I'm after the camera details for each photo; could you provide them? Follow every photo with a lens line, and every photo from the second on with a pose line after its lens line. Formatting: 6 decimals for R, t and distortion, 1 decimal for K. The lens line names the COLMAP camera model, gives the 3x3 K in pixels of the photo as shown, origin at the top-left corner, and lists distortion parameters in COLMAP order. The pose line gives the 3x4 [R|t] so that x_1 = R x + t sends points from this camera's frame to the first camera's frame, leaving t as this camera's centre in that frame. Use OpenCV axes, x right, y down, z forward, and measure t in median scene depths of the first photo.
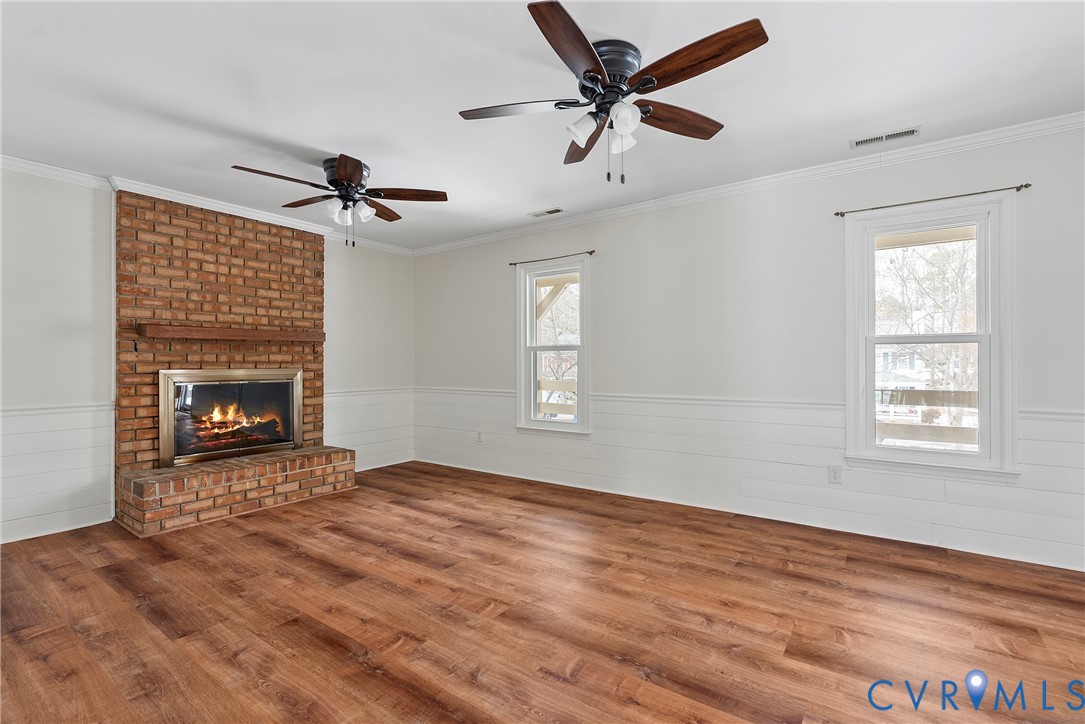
lens RADIAL K [[492.7, 0, 543.5], [0, 492.7, 365.4], [0, 0, 1]] dist [-0.008944, 0.003147]
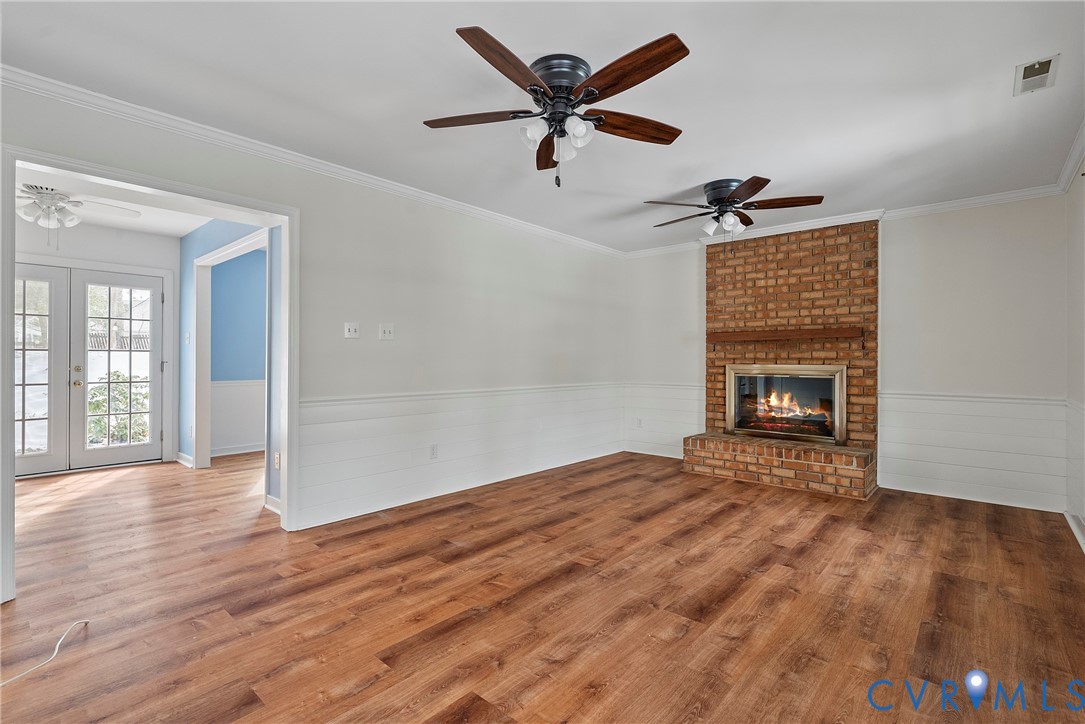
lens RADIAL K [[492.7, 0, 536.1], [0, 492.7, 364.2], [0, 0, 1]] dist [-0.008944, 0.003147]
pose [[-0.102857, 0.011079, -0.994634, 0.672016], [-0.007622, 0.999900, 0.011925, -0.003426], [0.994667, 0.008808, -0.102762, 0.598465]]
